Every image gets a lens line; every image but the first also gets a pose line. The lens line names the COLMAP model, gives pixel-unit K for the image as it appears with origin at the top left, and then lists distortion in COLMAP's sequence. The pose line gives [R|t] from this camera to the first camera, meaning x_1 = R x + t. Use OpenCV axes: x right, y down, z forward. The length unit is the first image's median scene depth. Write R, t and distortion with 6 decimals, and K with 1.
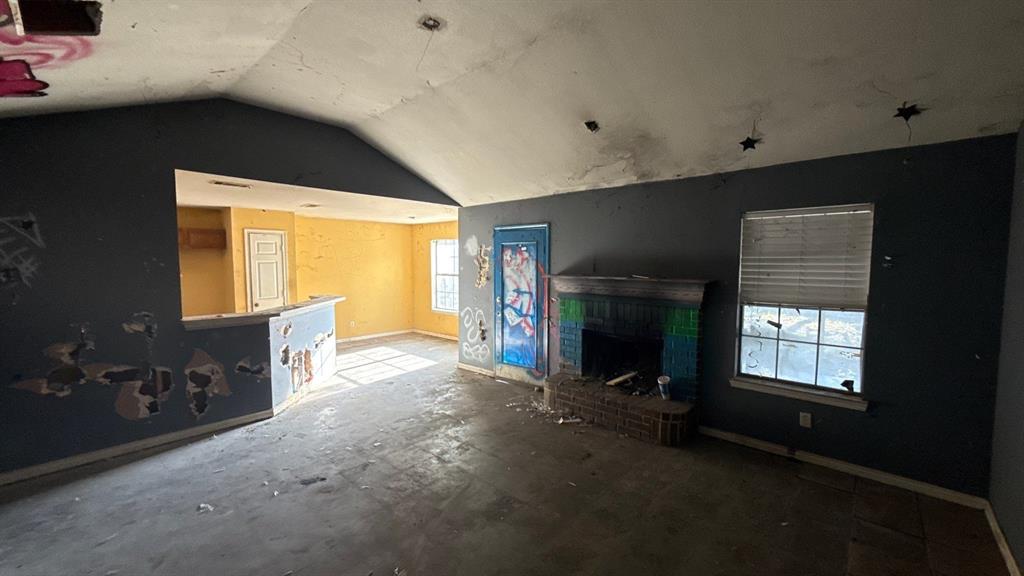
lens RADIAL K [[409.4, 0, 513.6], [0, 409.4, 285.3], [0, 0, 1]] dist [-0.000864, 0.000256]
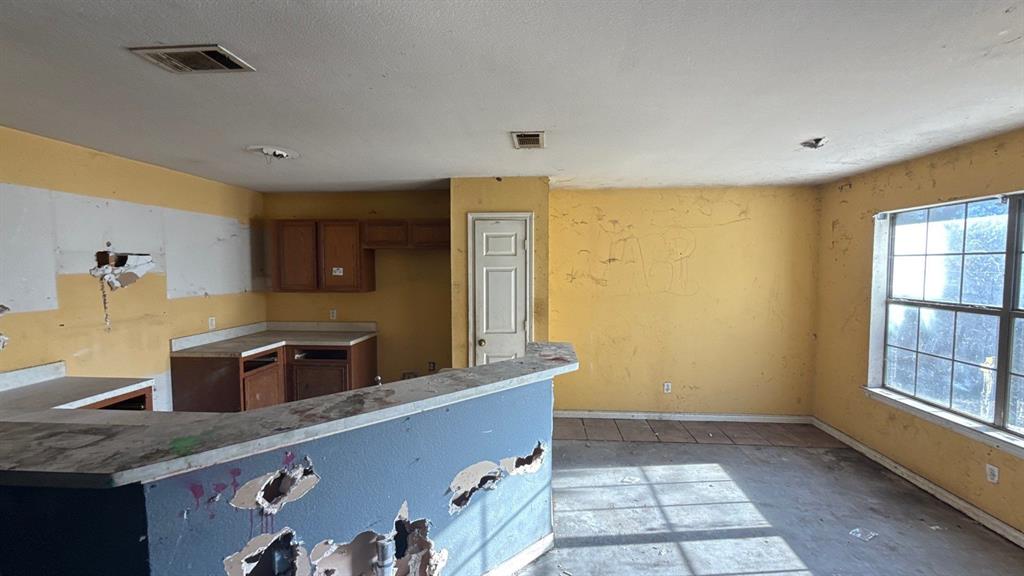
lens RADIAL K [[409.4, 0, 512.0], [0, 409.4, 287.1], [0, 0, 1]] dist [-0.000864, 0.000256]
pose [[0.612729, 0.041276, -0.789215, -0.137468], [-0.046704, 0.998781, 0.015977, -0.041131], [0.788912, 0.027070, 0.613910, 0.649954]]
